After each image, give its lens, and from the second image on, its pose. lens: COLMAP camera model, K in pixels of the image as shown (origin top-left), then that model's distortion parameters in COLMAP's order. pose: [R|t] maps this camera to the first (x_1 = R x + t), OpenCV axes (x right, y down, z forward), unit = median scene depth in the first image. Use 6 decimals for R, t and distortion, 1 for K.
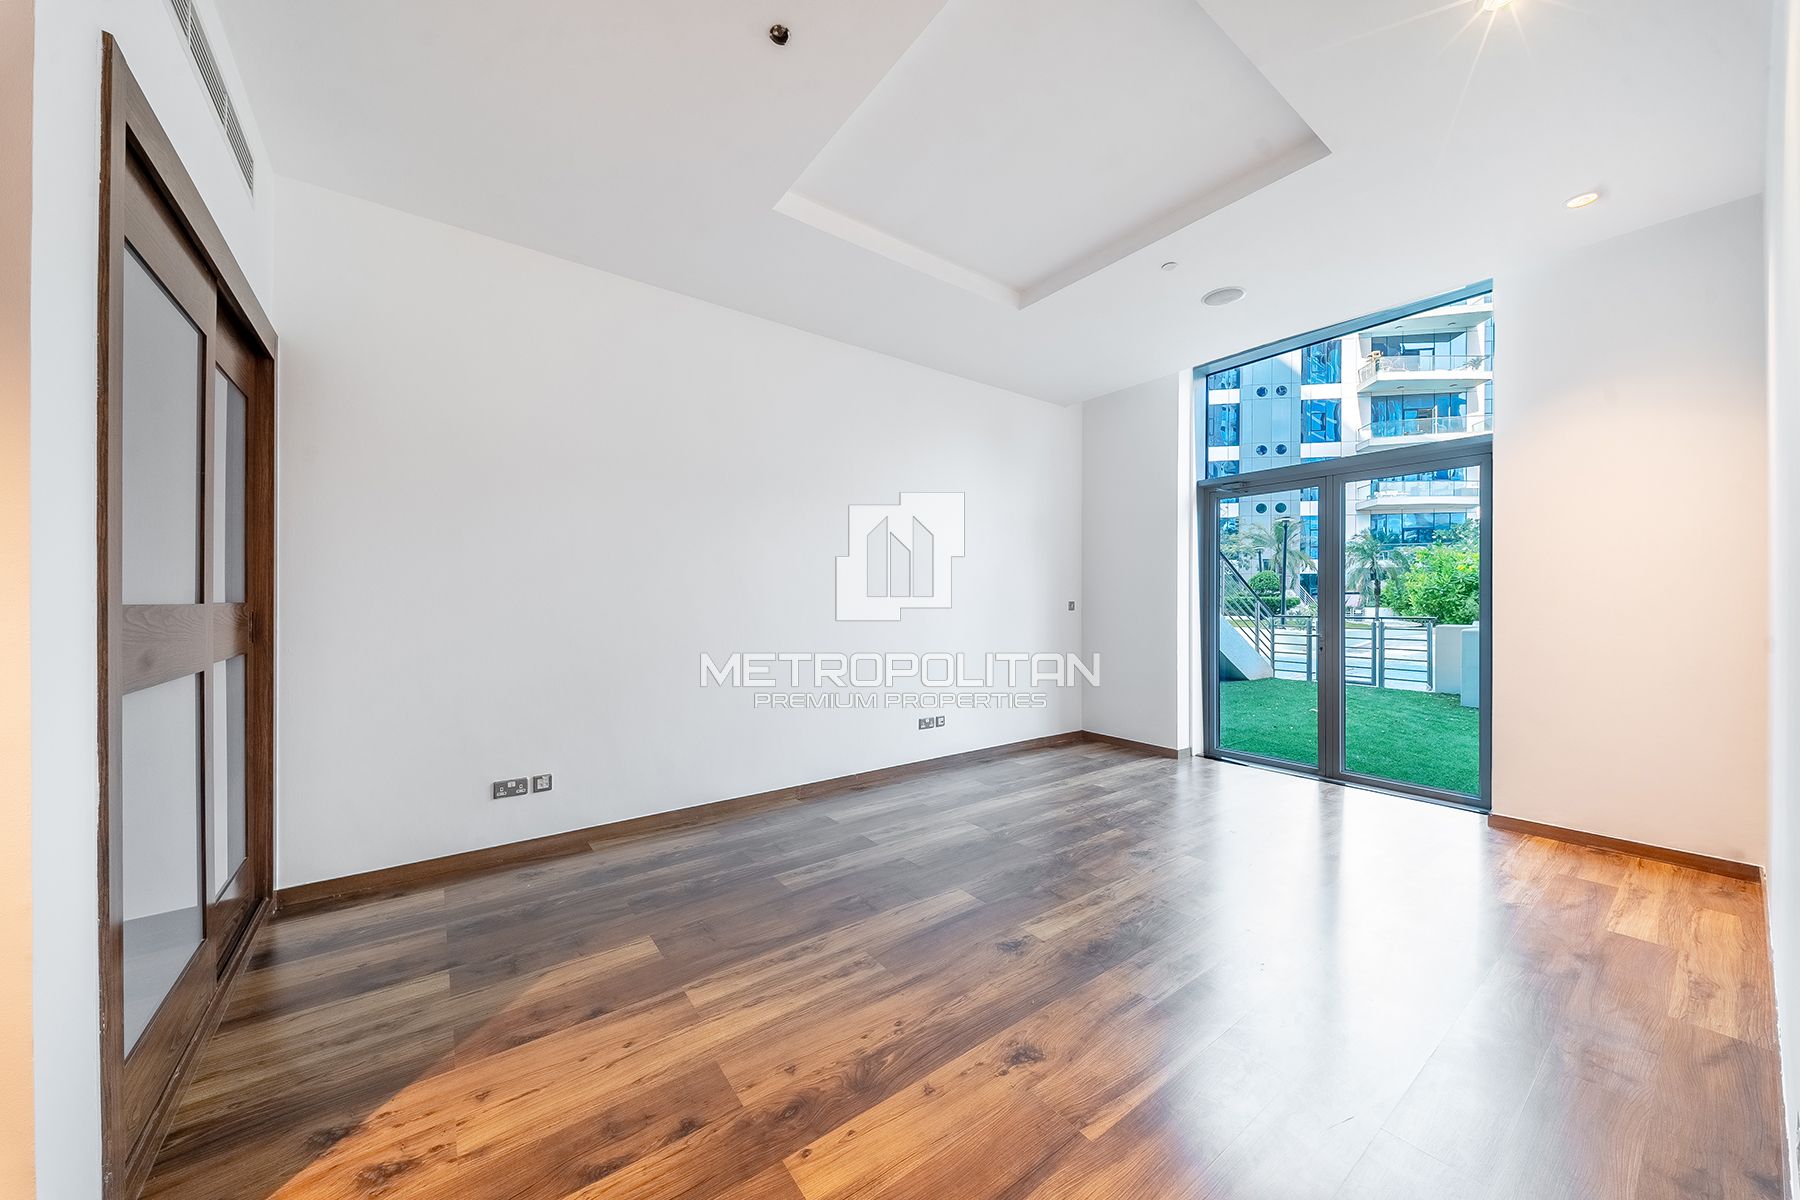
lens RADIAL K [[623.1, 0, 904.1], [0, 623.1, 601.1], [0, 0, 1]] dist [0.026158, -0.010243]
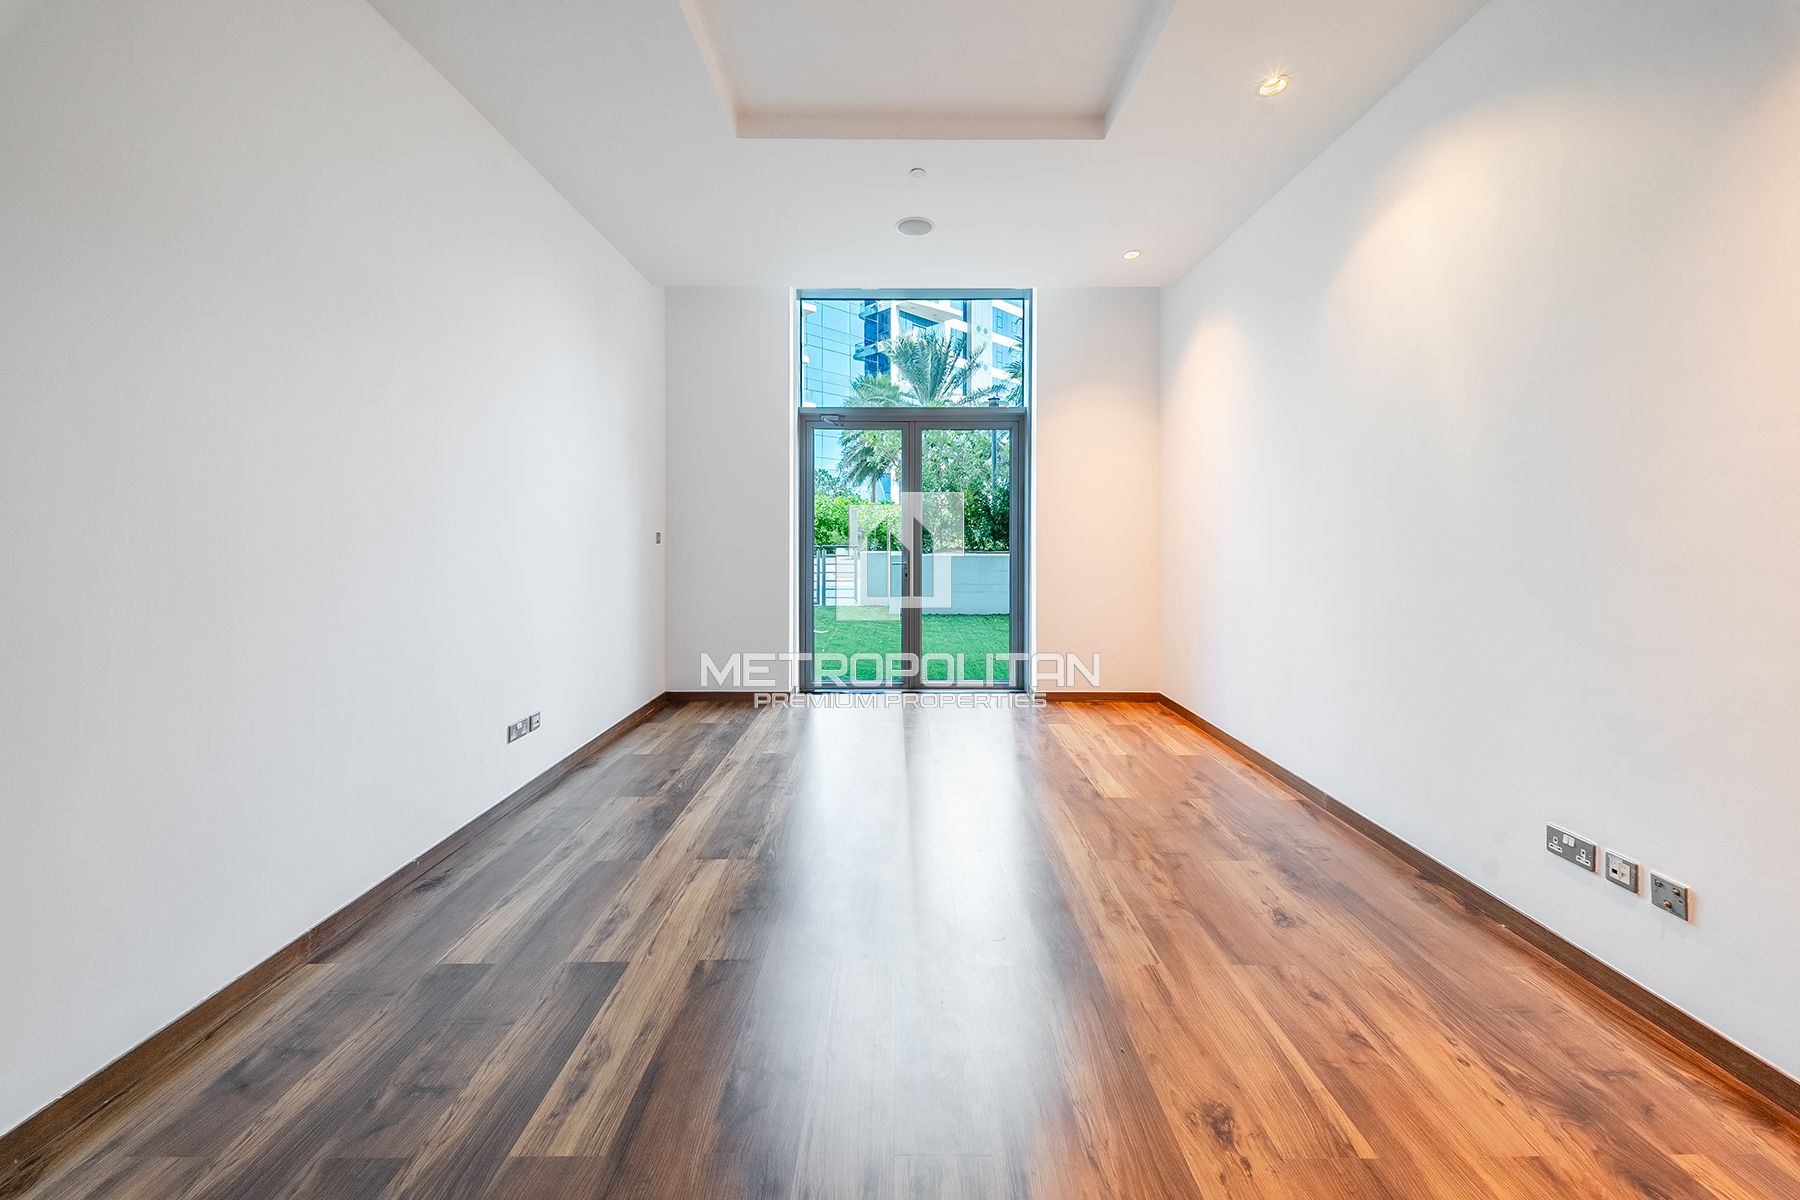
lens RADIAL K [[647.5, 0, 905.3], [0, 647.5, 533.8], [0, 0, 1]] dist [0.028778, -0.011484]
pose [[0.595096, -0.000185, 0.803655, -0.328756], [-0.002692, 0.999994, 0.002224, -0.000431], [-0.803650, -0.003486, 0.595091, 0.398178]]
